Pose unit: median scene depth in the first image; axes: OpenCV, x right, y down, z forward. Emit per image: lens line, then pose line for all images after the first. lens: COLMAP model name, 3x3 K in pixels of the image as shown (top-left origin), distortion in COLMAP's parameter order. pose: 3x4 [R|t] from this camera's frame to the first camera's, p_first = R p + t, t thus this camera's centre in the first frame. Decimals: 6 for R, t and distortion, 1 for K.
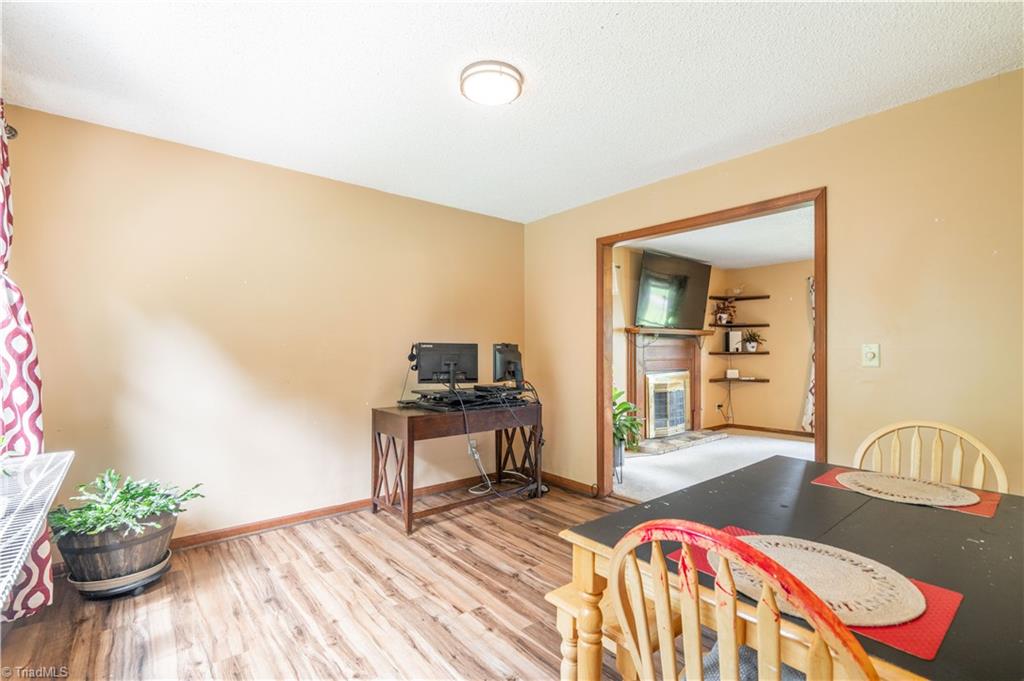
lens RADIAL K [[464.3, 0, 512.2], [0, 464.3, 344.7], [0, 0, 1]] dist [-0.001195, 0.000560]
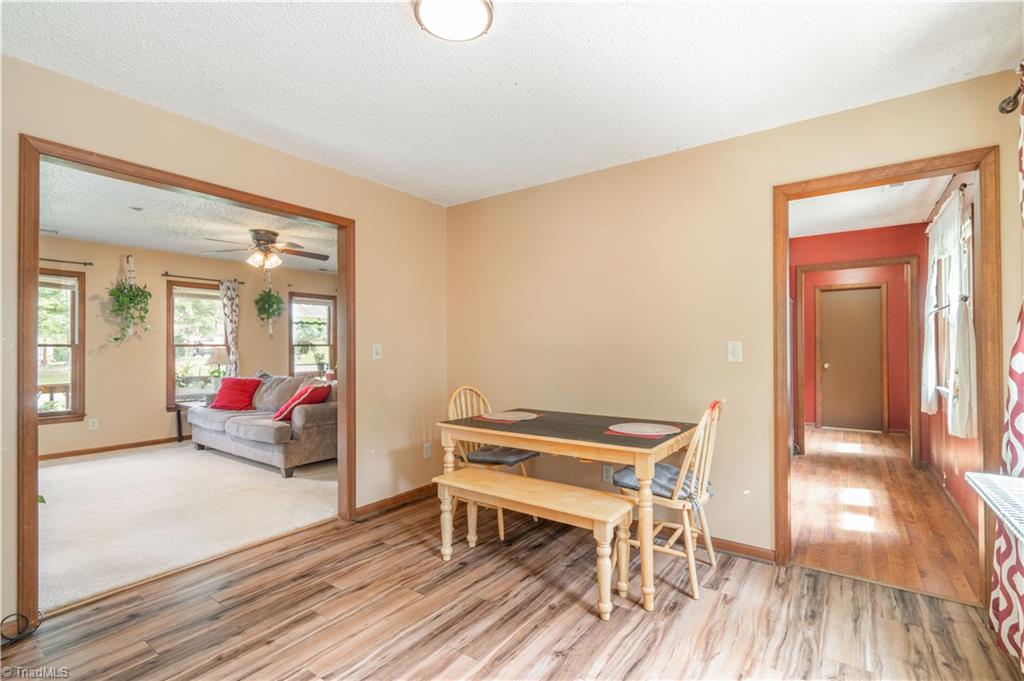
lens RADIAL K [[464.3, 0, 512.2], [0, 464.3, 344.7], [0, 0, 1]] dist [-0.001195, 0.000560]
pose [[-0.247614, 0.004485, 0.968848, -0.248576], [-0.005172, 0.999969, -0.005951, 0.002596], [-0.968845, -0.006484, -0.247583, 0.333258]]
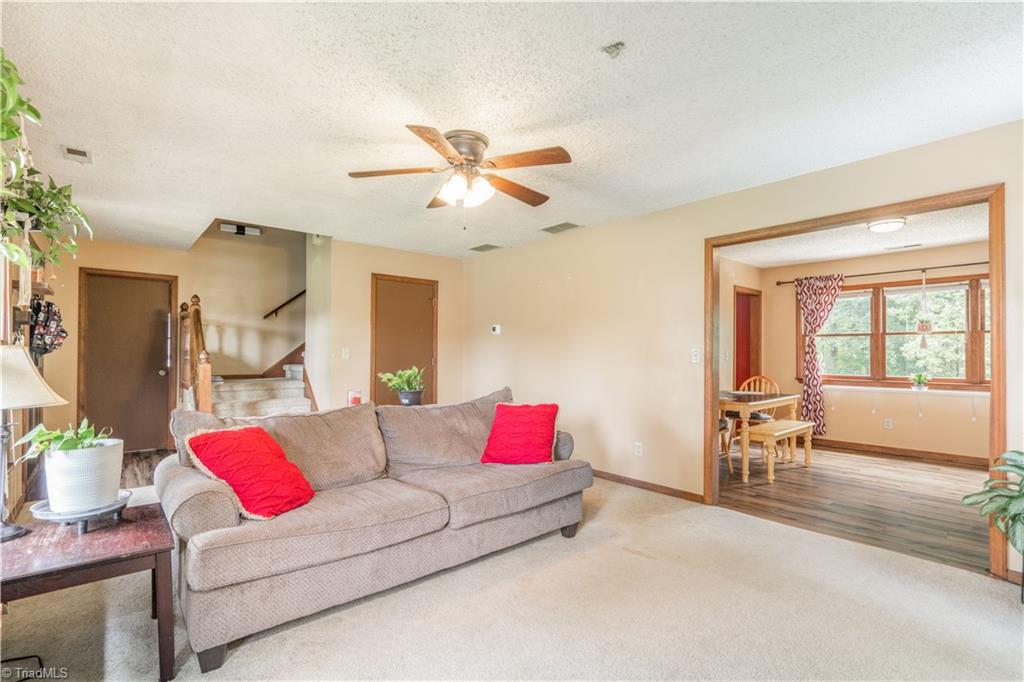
lens RADIAL K [[473.1, 0, 512.0], [0, 473.1, 341.0], [0, 0, 1]] dist [-0.002047, -0.000046]
pose [[-0.999756, -0.006766, -0.021046, 0.503340], [-0.006075, 0.999445, -0.032739, 0.011069], [0.021256, -0.032603, -0.999242, 0.924809]]
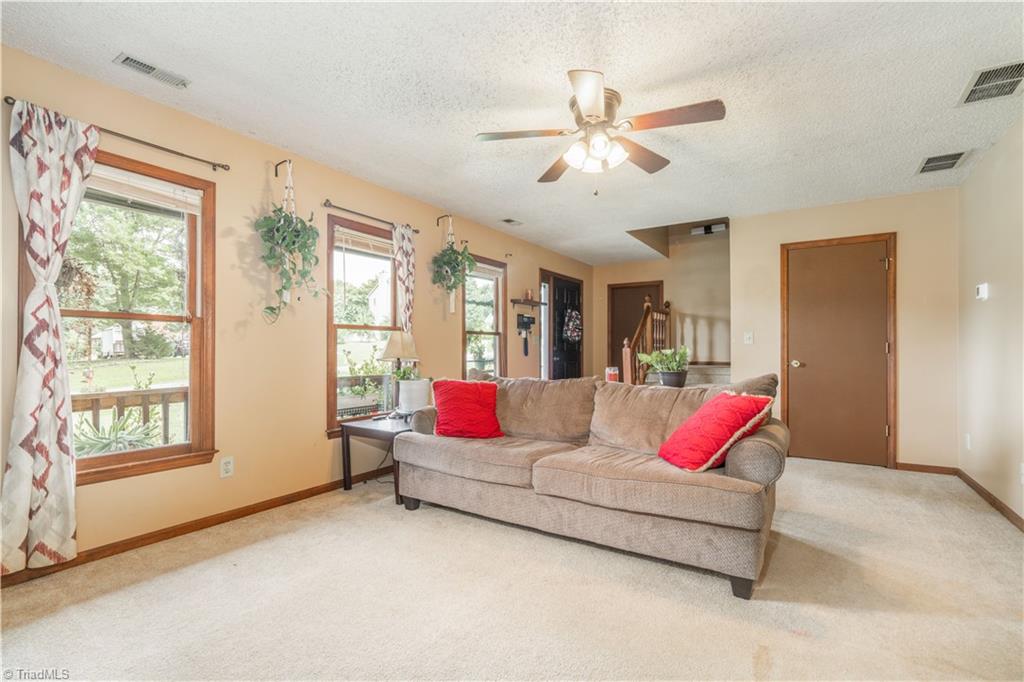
lens RADIAL K [[464.3, 0, 512.2], [0, 464.3, 345.2], [0, 0, 1]] dist [-0.001195, 0.000560]
pose [[-0.297426, 0.006418, 0.954723, 0.207758], [-0.008486, 0.999920, -0.009366, 0.027096], [-0.954707, -0.010888, -0.297347, 0.703366]]
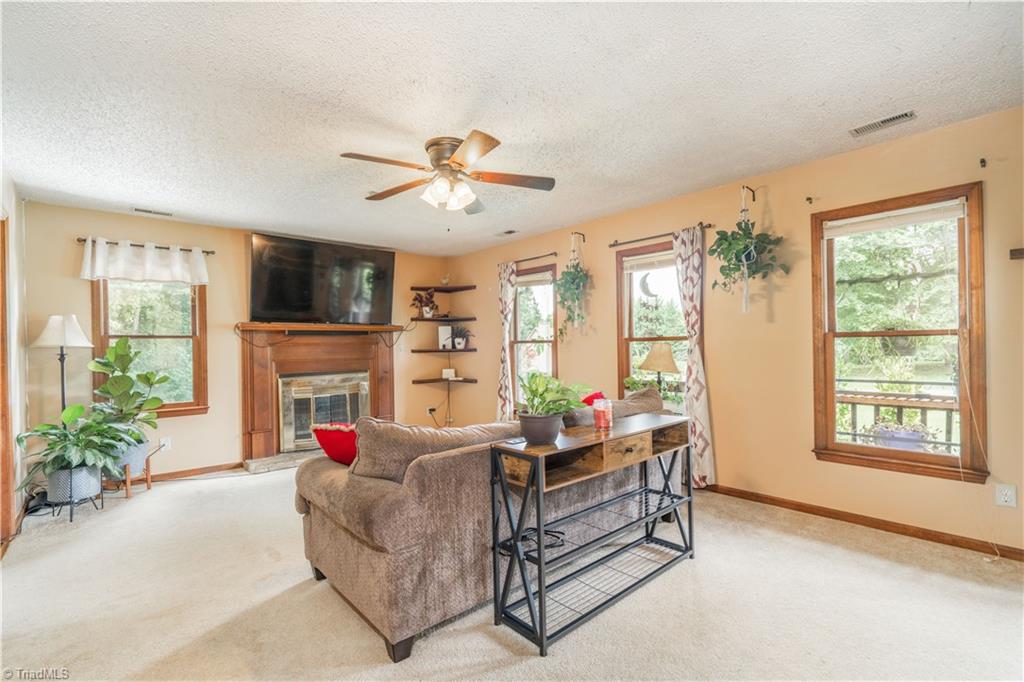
lens RADIAL K [[464.3, 0, 512.2], [0, 464.3, 345.2], [0, 0, 1]] dist [-0.001195, 0.000560]
pose [[0.999150, -0.014447, 0.038611, 0.582956], [0.014122, 0.999863, 0.008662, 0.001901], [-0.038730, -0.008110, 0.999217, 0.105439]]
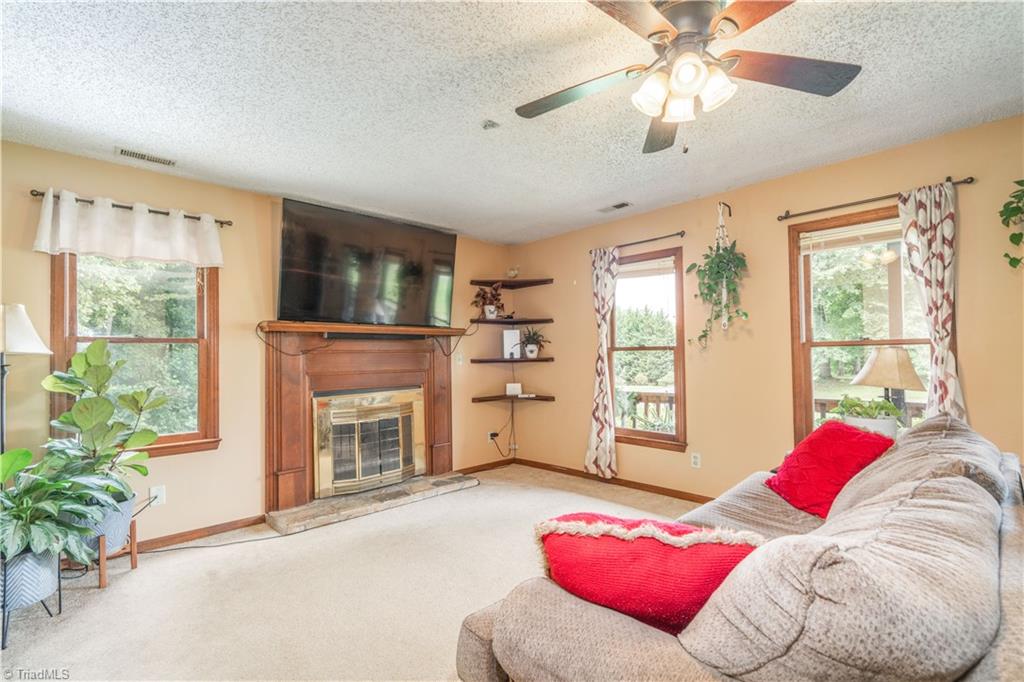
lens RADIAL K [[464.3, 0, 512.2], [0, 464.3, 345.2], [0, 0, 1]] dist [-0.001195, 0.000560]
pose [[0.997002, -0.012932, 0.076287, 0.432883], [0.014022, 0.999807, -0.013760, 0.004828], [-0.076094, 0.014789, 0.996991, 0.293026]]
